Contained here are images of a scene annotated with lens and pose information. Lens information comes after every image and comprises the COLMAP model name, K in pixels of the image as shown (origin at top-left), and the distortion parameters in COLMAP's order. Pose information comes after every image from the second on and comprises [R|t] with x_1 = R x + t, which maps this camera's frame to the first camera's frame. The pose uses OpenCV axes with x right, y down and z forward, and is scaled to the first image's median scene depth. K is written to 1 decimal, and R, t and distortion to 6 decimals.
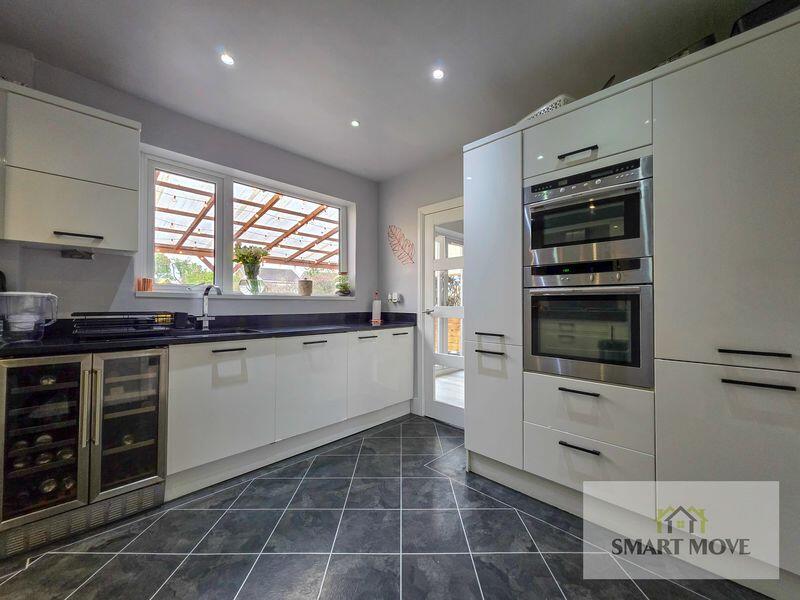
lens RADIAL K [[317.8, 0, 405.1], [0, 317.8, 298.5], [0, 0, 1]] dist [0.002085, -0.001249]
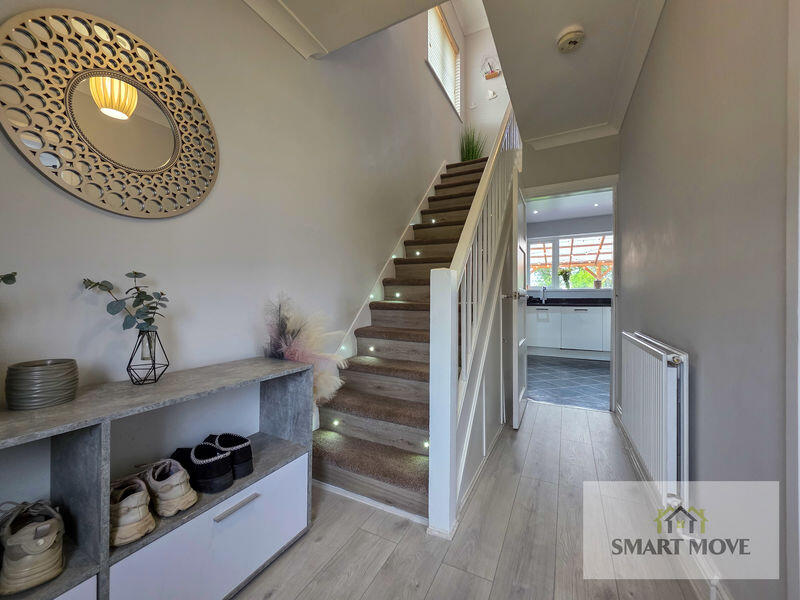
lens RADIAL K [[317.8, 0, 400.7], [0, 317.8, 297.4], [0, 0, 1]] dist [0.002085, -0.001249]
pose [[0.284957, -0.009331, -0.958495, 1.947720], [0.019482, 0.999802, -0.003941, 0.045269], [0.958342, -0.017551, 0.285082, -1.094545]]
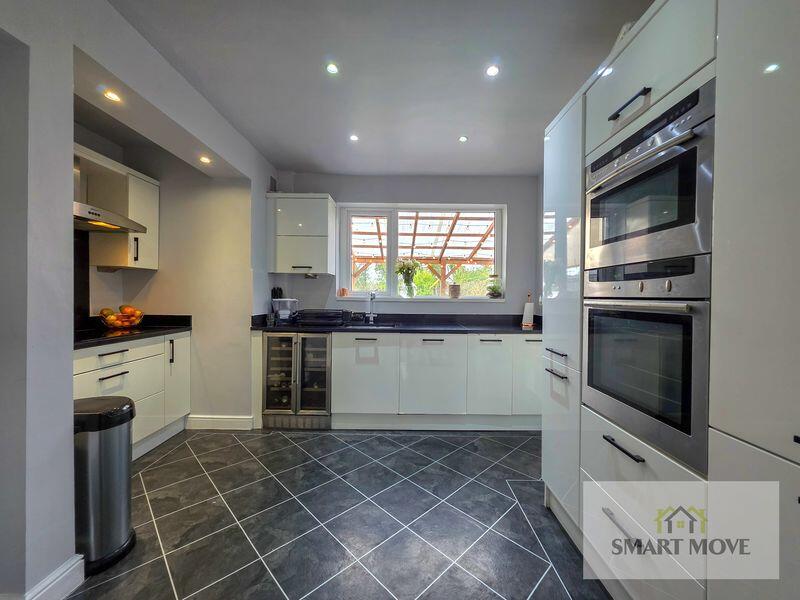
lens RADIAL K [[317.8, 0, 404.7], [0, 317.8, 299.5], [0, 0, 1]] dist [0.002085, -0.001249]
pose [[0.698371, 0.012404, -0.715628, 0.628608], [0.002365, 0.999804, 0.019638, -0.046122], [0.715732, -0.015406, 0.698205, 0.145284]]
